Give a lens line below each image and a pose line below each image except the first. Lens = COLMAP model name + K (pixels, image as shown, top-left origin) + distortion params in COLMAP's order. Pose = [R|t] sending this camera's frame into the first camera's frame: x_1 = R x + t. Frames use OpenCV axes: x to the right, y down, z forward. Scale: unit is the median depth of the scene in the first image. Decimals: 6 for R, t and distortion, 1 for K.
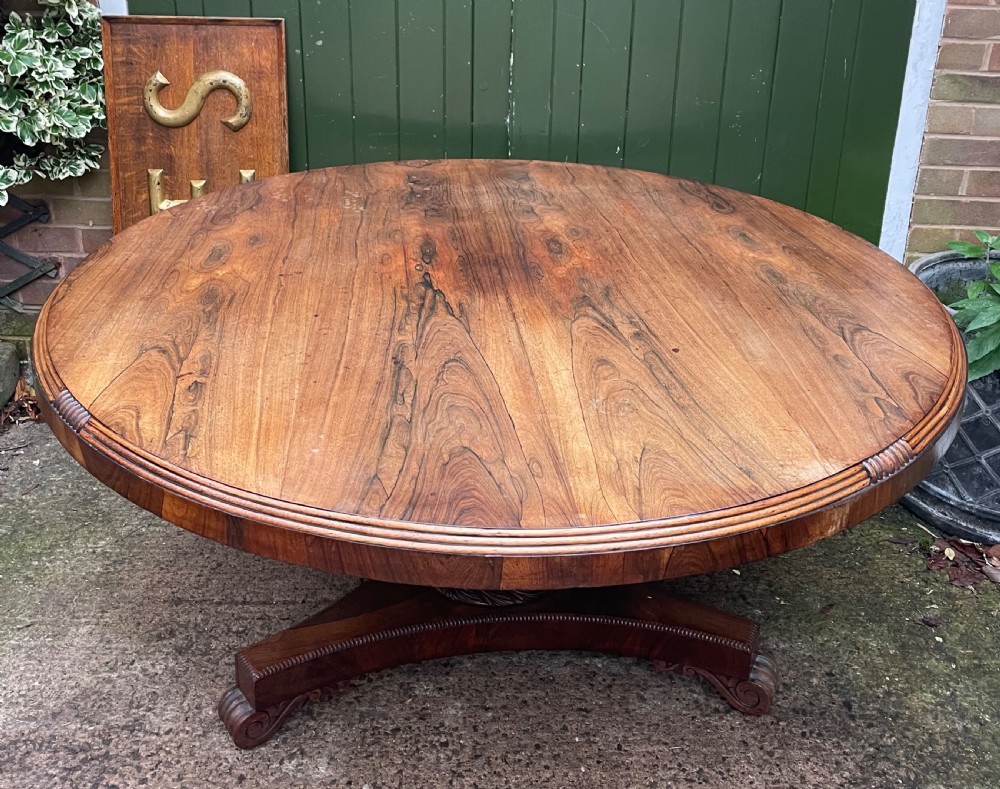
lens RADIAL K [[1104.8, 0, 494.0], [0, 1104.8, 229.8], [0, 0, 1]] dist [0.024215, 0.000000]
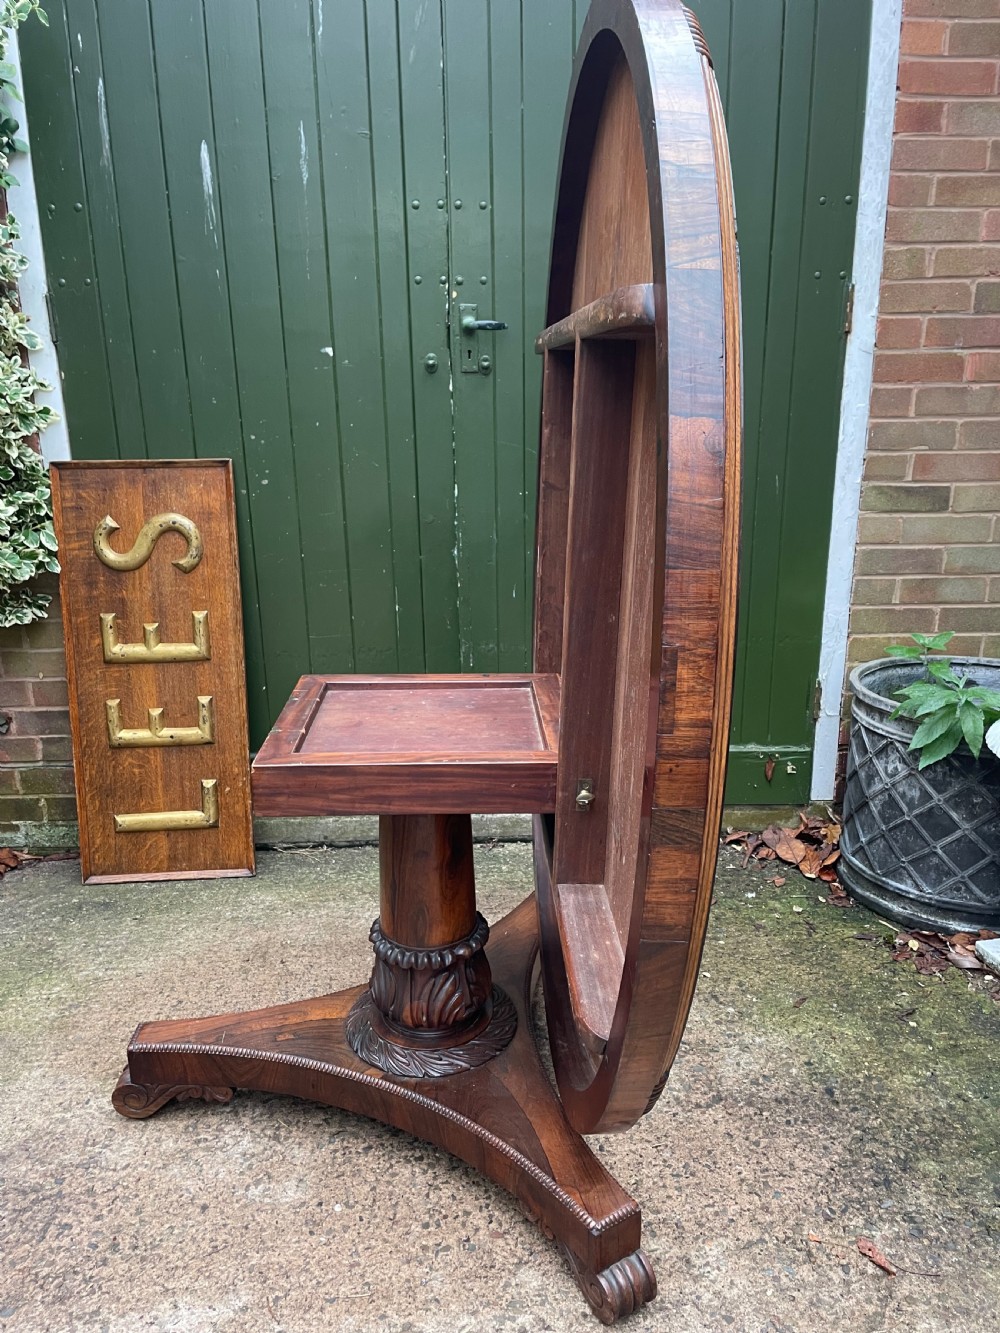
lens RADIAL K [[1016.6, 0, 495.9], [0, 1016.6, 677.8], [0, 0, 1]] dist [0.081140, -0.110472]
pose [[0.997642, -0.049943, 0.047079, 0.000036], [0.052523, 0.997089, -0.055262, 0.097970], [-0.044182, 0.057605, 0.997361, 0.085721]]
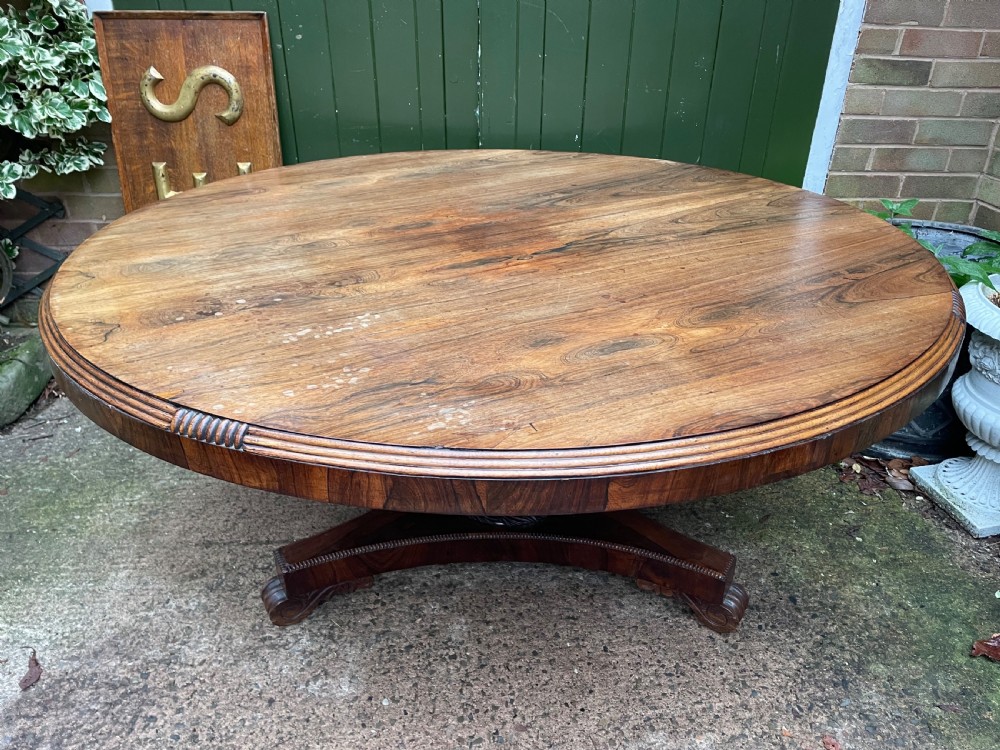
lens RADIAL K [[762.6, 0, 508.8], [0, 762.6, 384.3], [0, 0, 1]] dist [0.081140, -0.110472]
pose [[0.996853, -0.042382, 0.066995, -0.027095], [0.030256, 0.984522, 0.172631, 0.052422], [-0.073275, -0.170061, 0.982705, 0.256694]]
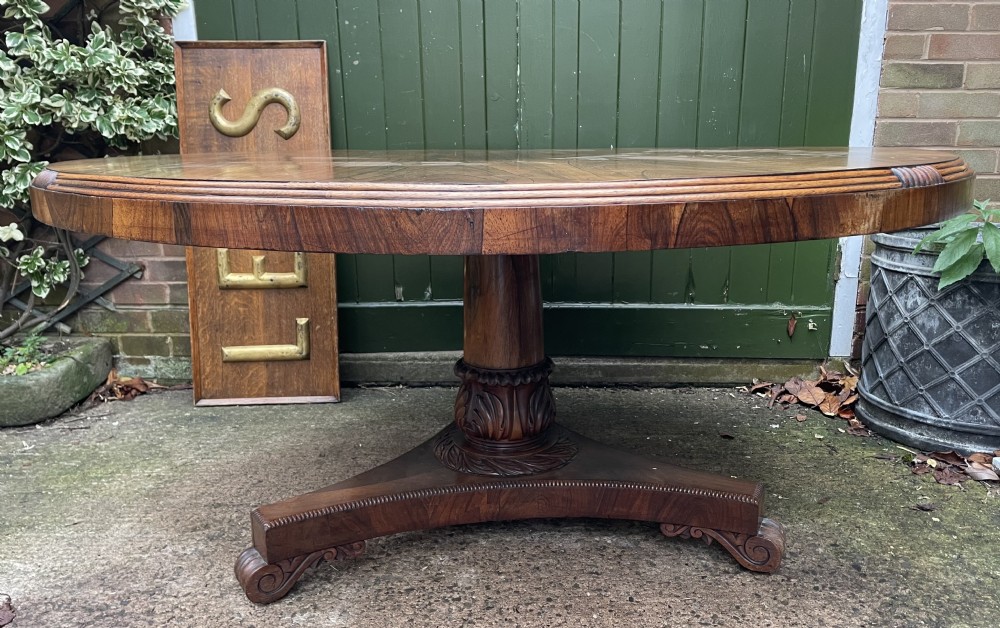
lens RADIAL K [[777.4, 0, 505.4], [0, 777.4, 332.9], [0, 0, 1]] dist [0.076689, -0.101565]
pose [[0.999299, -0.026033, -0.026890, 0.023547], [0.023376, 0.995223, -0.094783, 0.275092], [0.029229, 0.094088, 0.995135, 0.256365]]
